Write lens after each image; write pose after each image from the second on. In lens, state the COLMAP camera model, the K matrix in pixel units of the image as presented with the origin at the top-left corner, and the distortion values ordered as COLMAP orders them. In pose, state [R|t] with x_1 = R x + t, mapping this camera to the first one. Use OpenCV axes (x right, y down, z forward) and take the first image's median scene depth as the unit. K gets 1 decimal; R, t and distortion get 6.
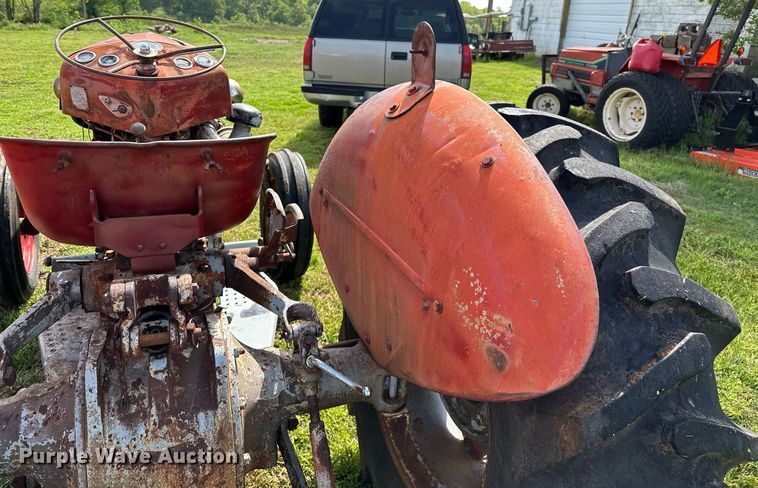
lens RADIAL K [[542.9, 0, 388.8], [0, 542.9, 202.3], [0, 0, 1]] dist [0.001927, -0.008698]
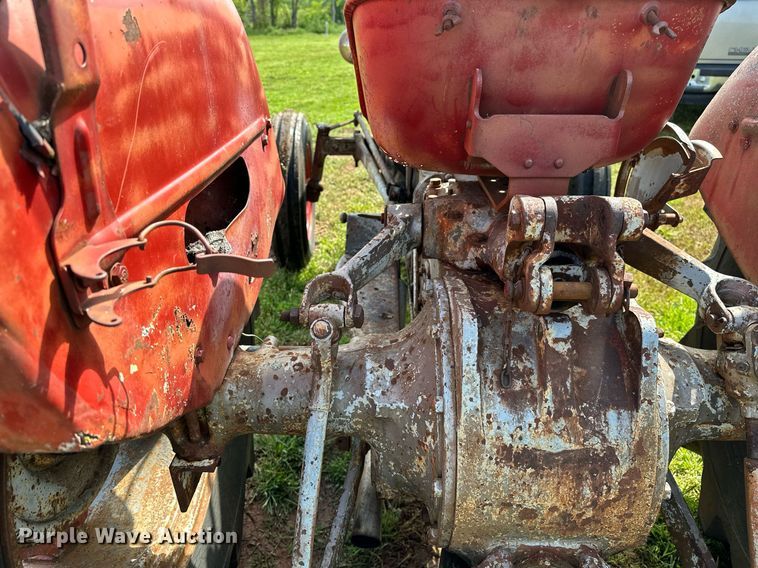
lens RADIAL K [[541.8, 0, 379.0], [0, 541.8, 291.9], [0, 0, 1]] dist [0.103178, -0.208980]
pose [[0.915314, 0.122949, -0.383516, -0.370282], [-0.066285, 0.985266, 0.157662, 0.158119], [0.397249, -0.118889, 0.909977, 0.293829]]
